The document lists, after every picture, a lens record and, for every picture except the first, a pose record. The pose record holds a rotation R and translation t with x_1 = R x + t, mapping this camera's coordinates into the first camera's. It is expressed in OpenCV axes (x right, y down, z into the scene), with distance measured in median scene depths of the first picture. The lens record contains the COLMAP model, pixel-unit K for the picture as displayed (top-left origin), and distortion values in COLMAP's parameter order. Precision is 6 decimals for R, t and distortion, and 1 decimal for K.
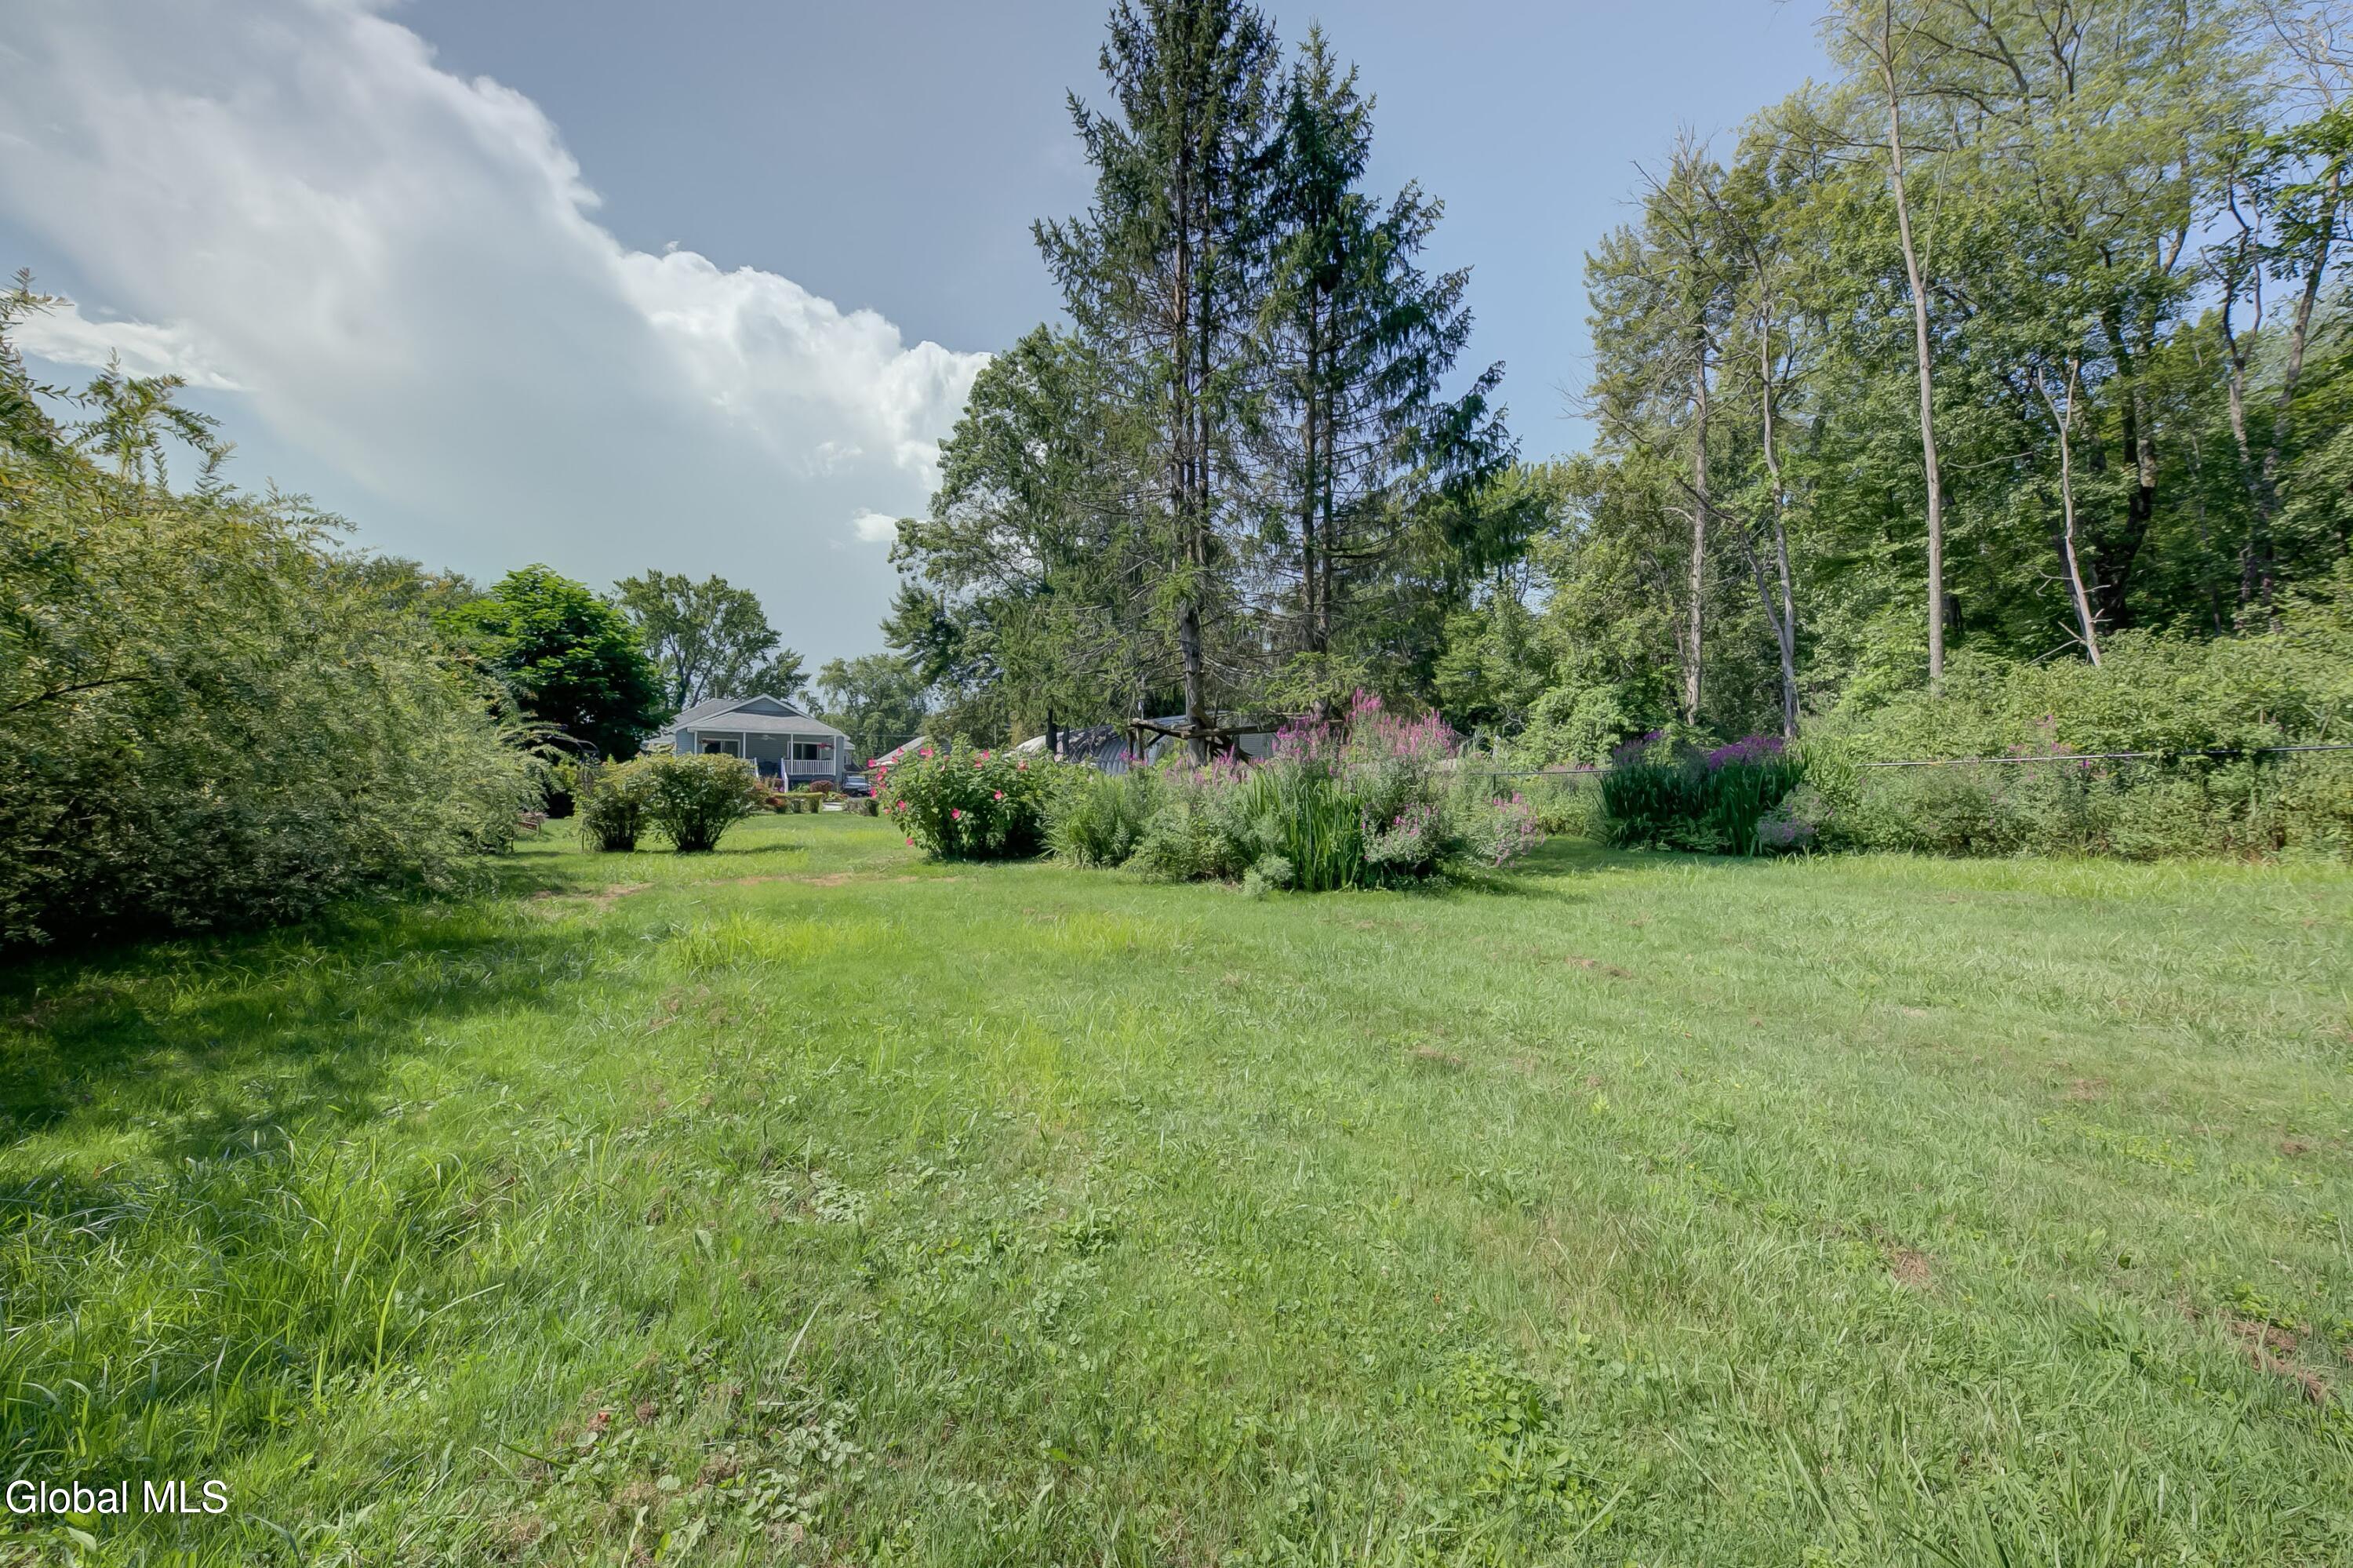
lens RADIAL K [[822.1, 0, 1187.3], [0, 822.1, 774.8], [0, 0, 1]] dist [-0.000151, -0.000142]
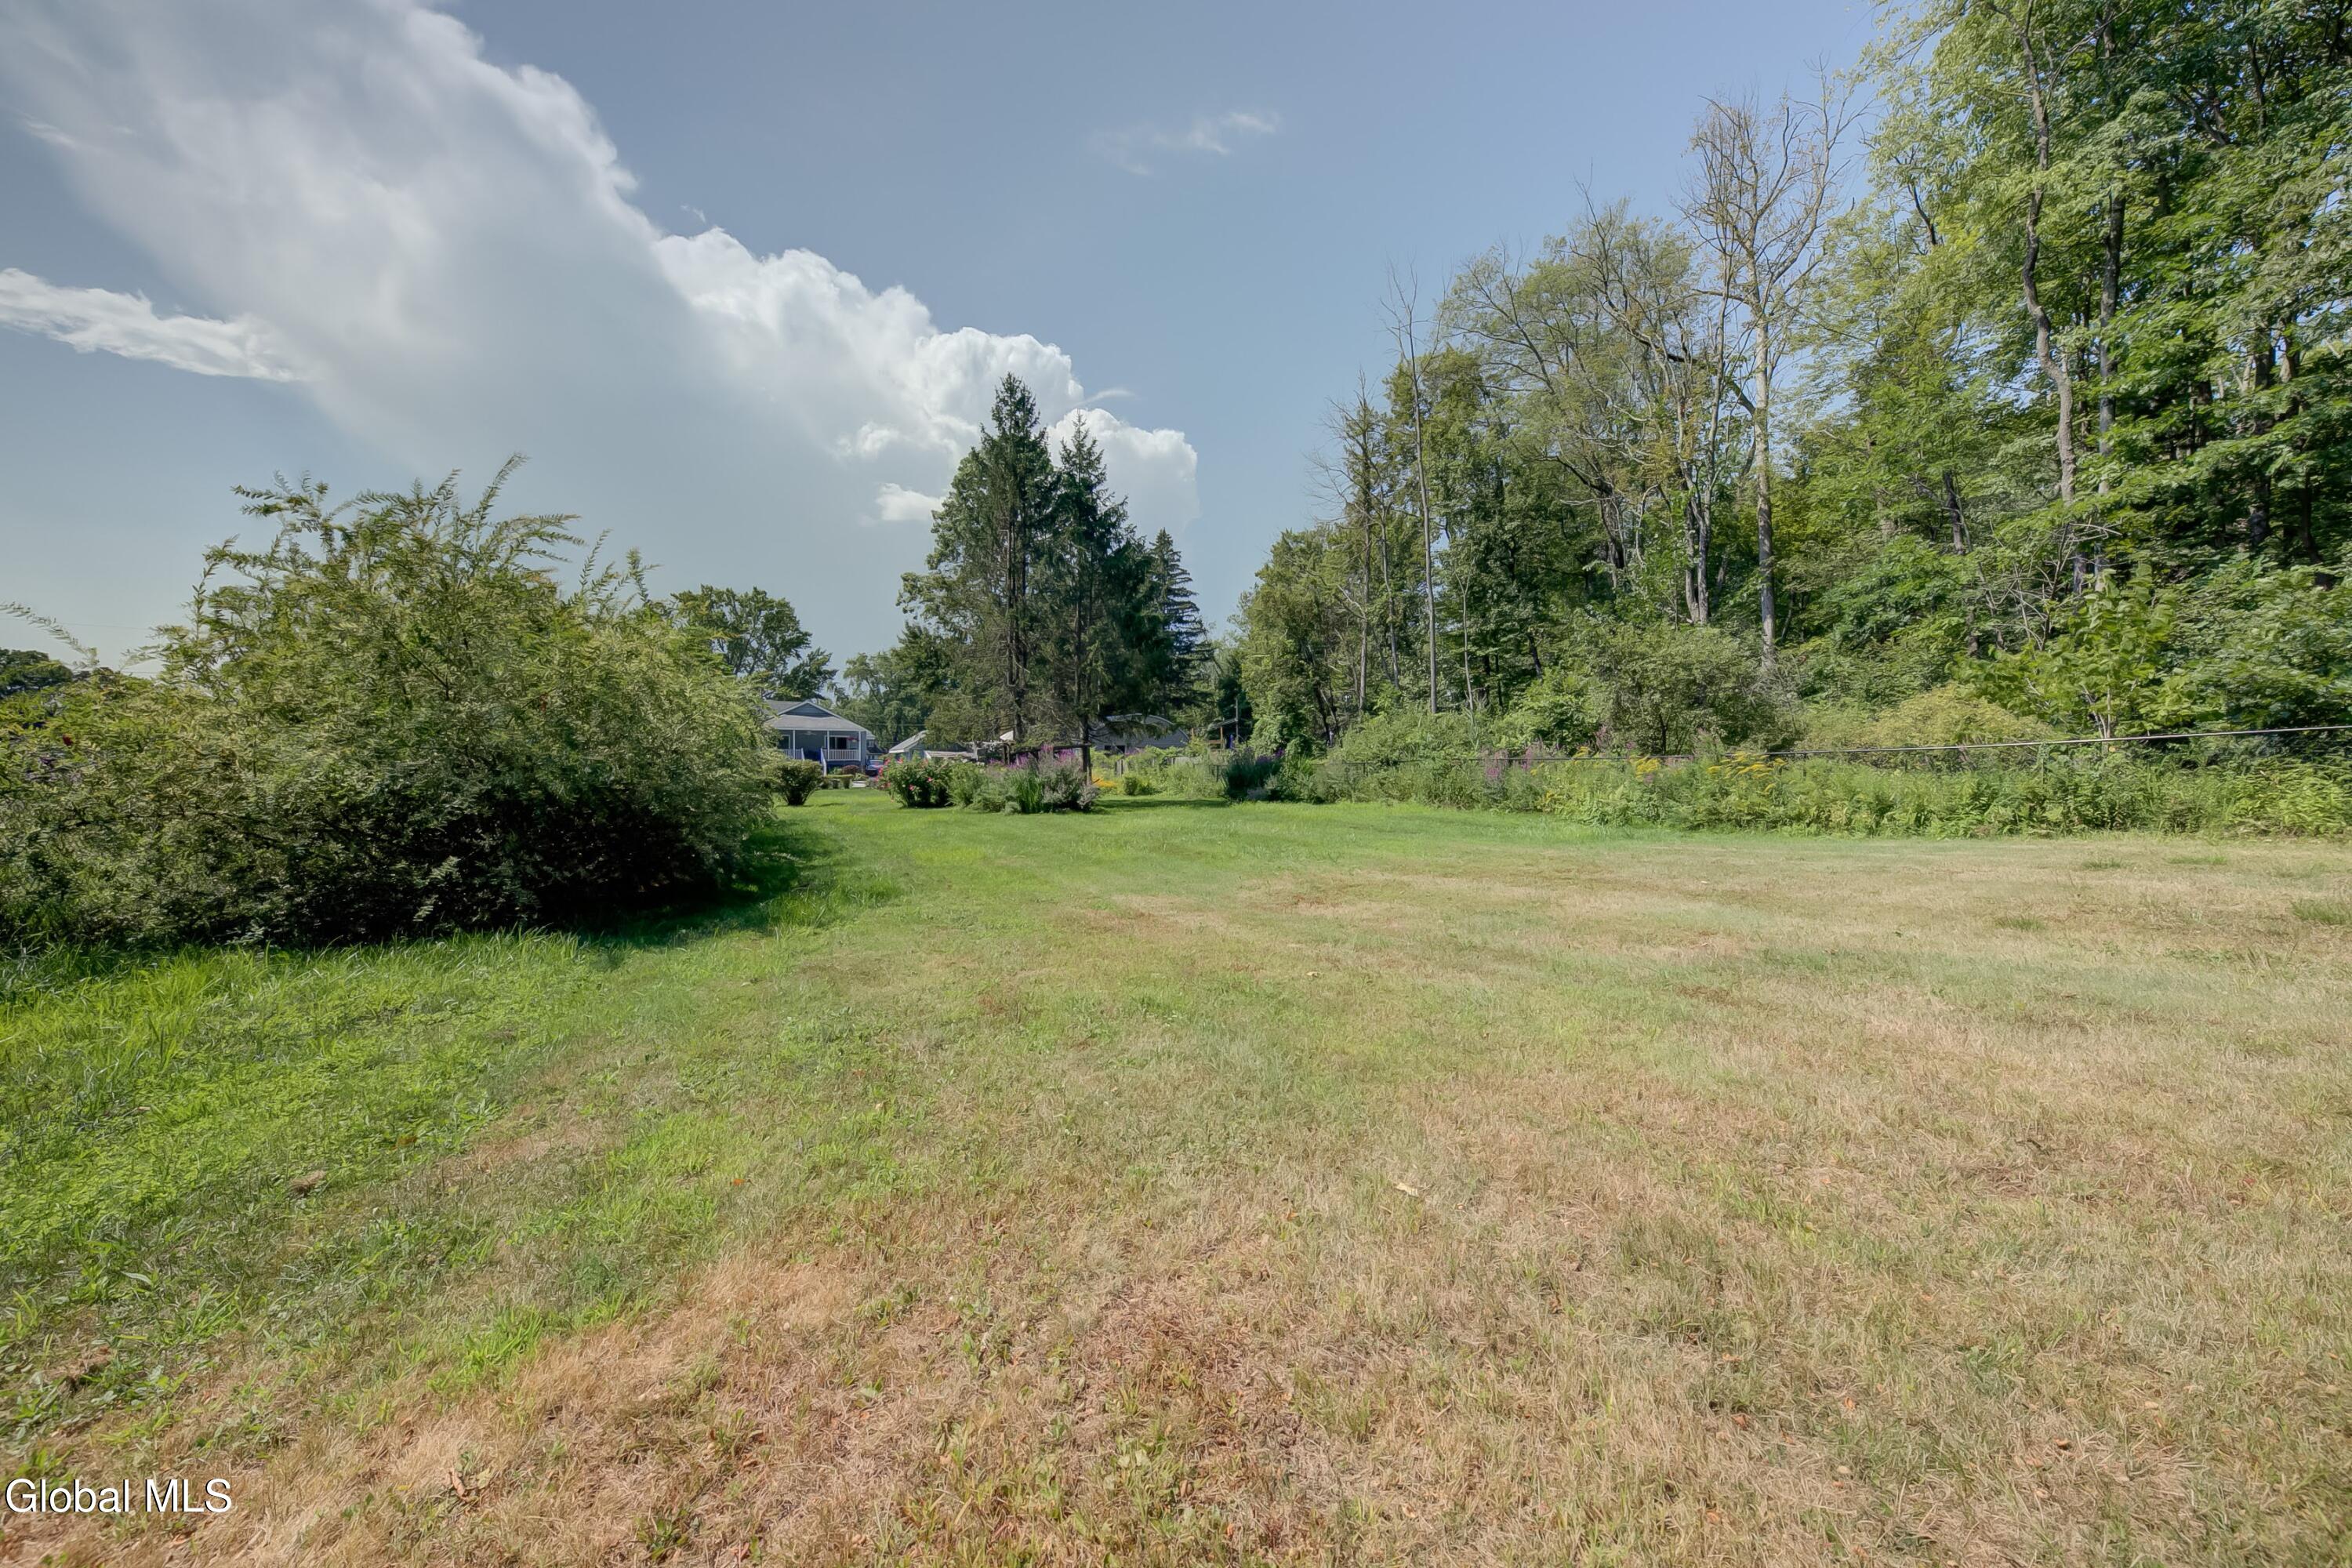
lens RADIAL K [[821.8, 0, 1186.8], [0, 821.8, 774.8], [0, 0, 1]] dist [-0.000151, -0.000142]
pose [[0.999648, -0.003250, -0.026345, 0.118494], [0.004007, 0.999578, 0.028760, -0.011049], [0.026240, -0.028855, 0.999239, -0.277298]]
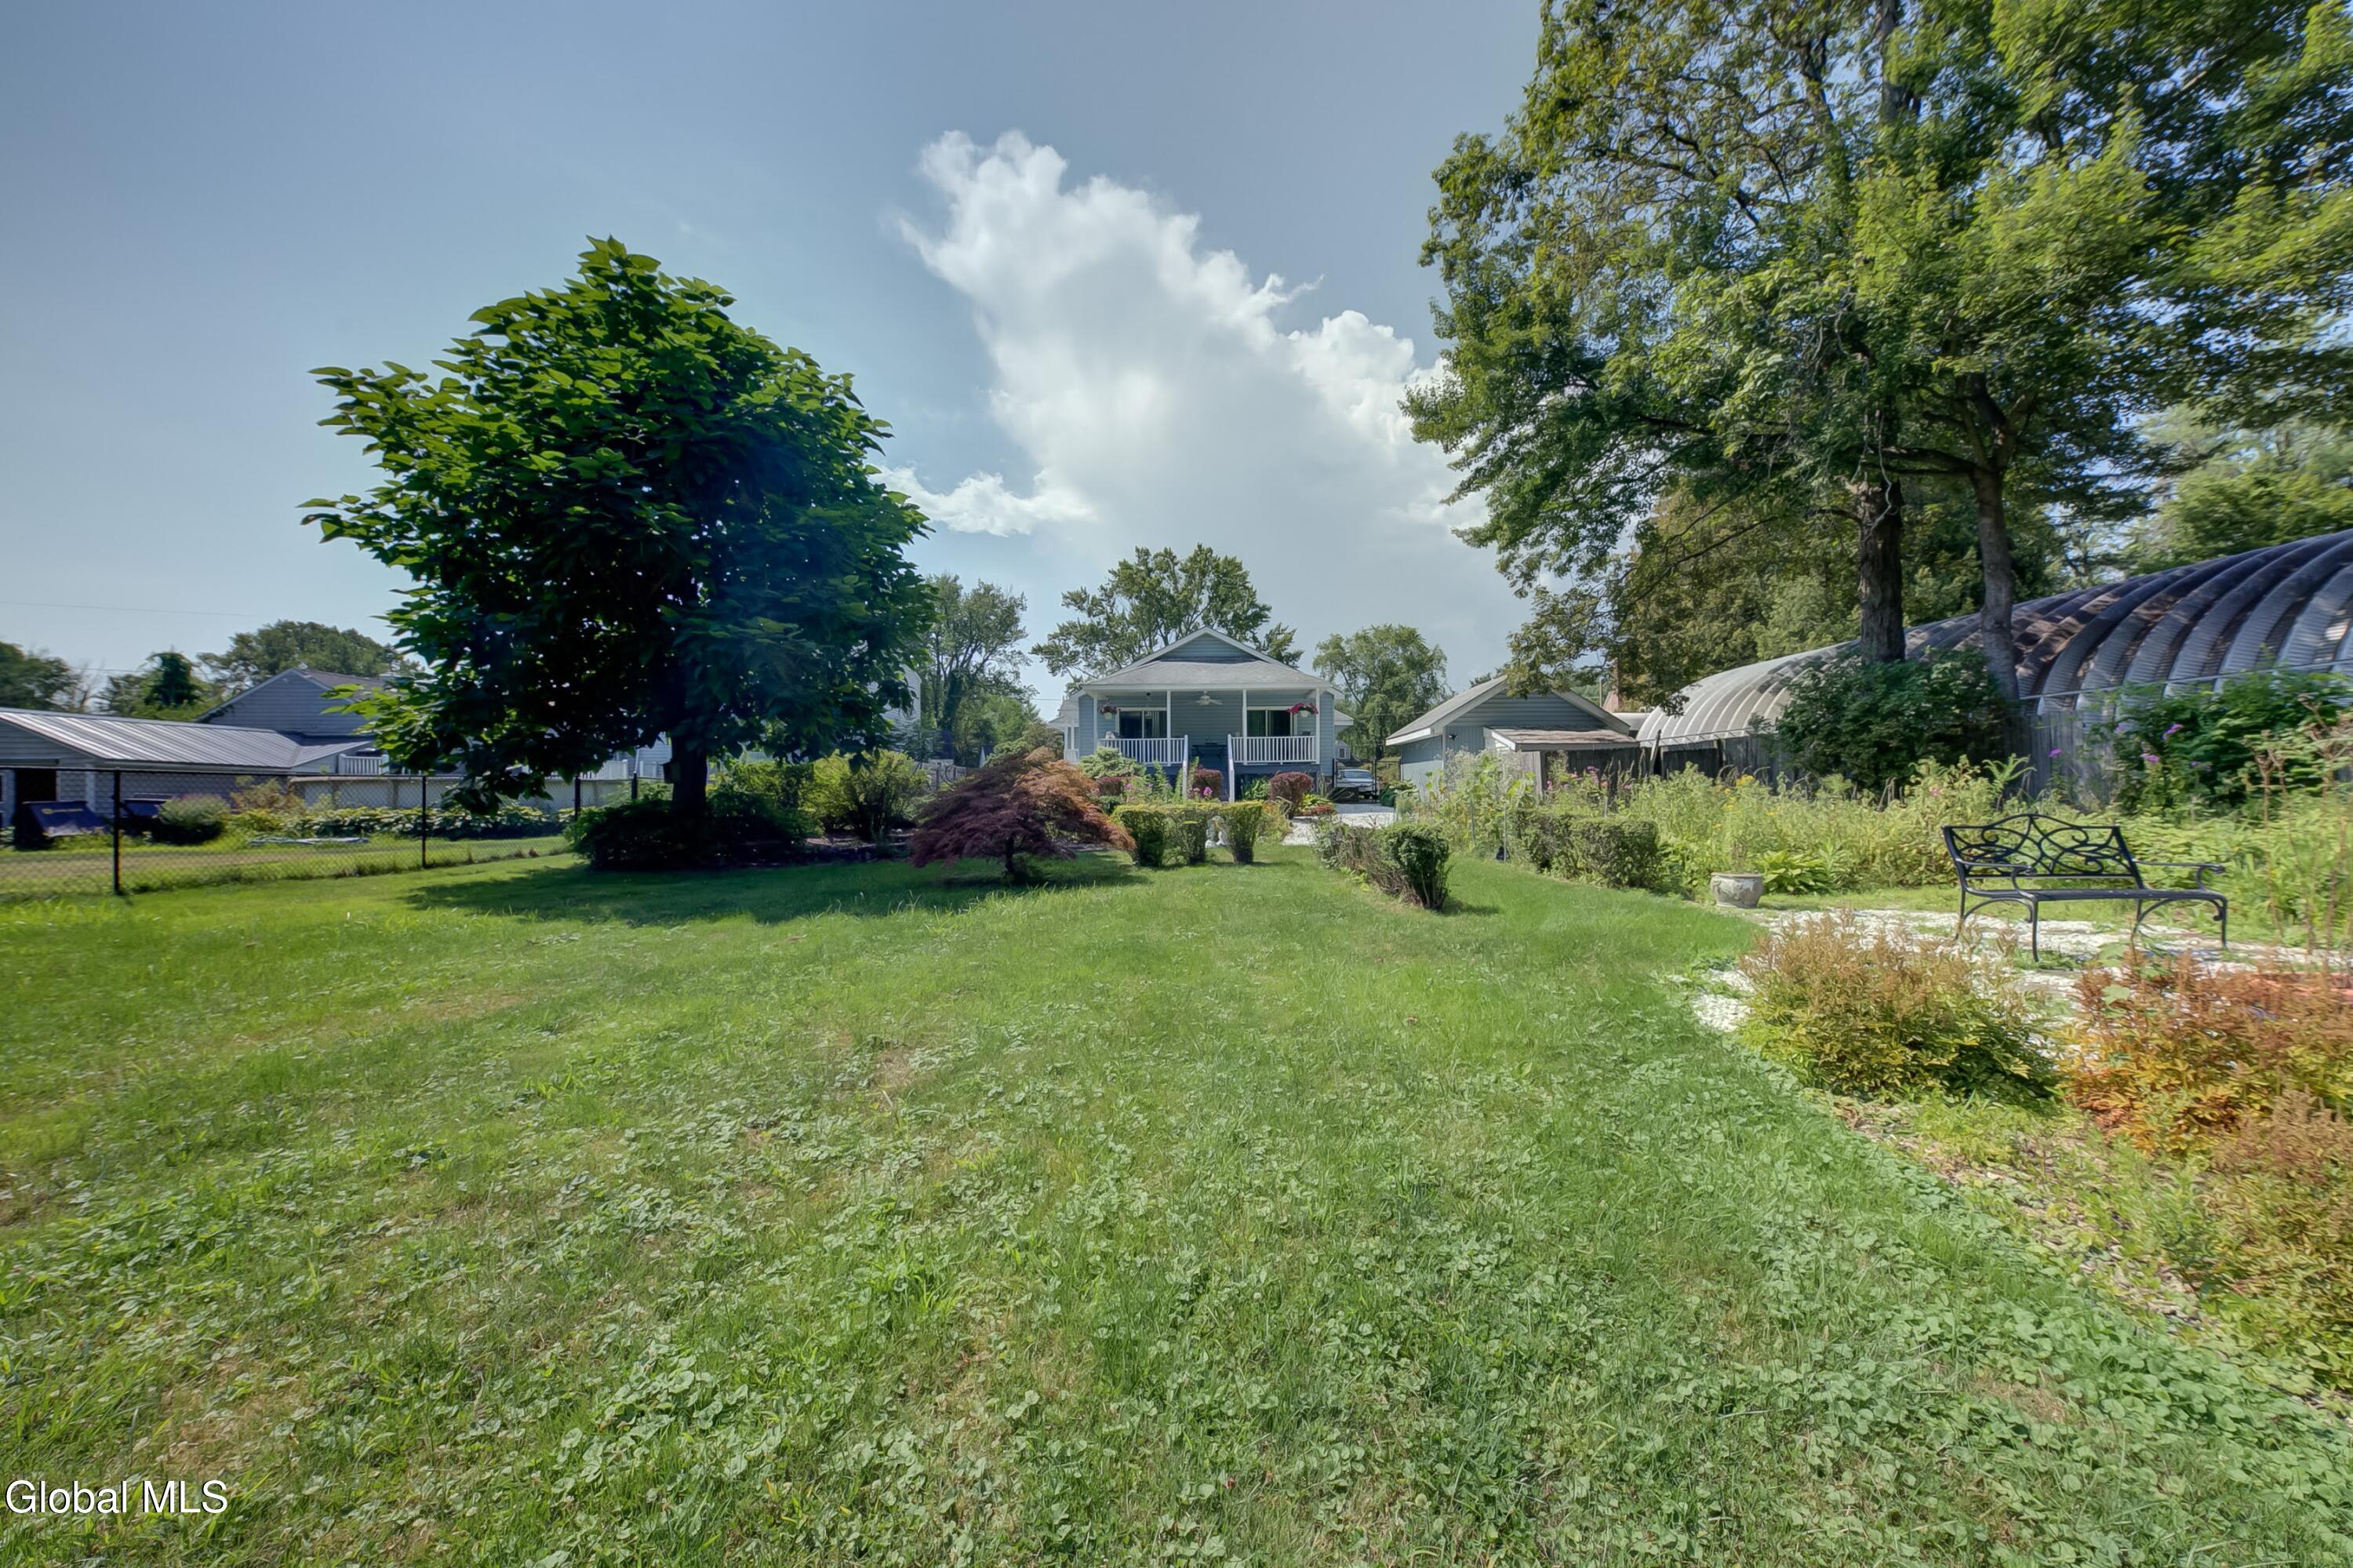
lens RADIAL K [[822.1, 0, 1187.3], [0, 822.1, 774.8], [0, 0, 1]] dist [-0.000151, -0.000142]
pose [[0.832307, -0.018808, -0.553996, -0.175855], [0.021347, 0.999770, -0.001872, 0.006167], [0.553904, -0.010268, 0.832518, 0.437294]]
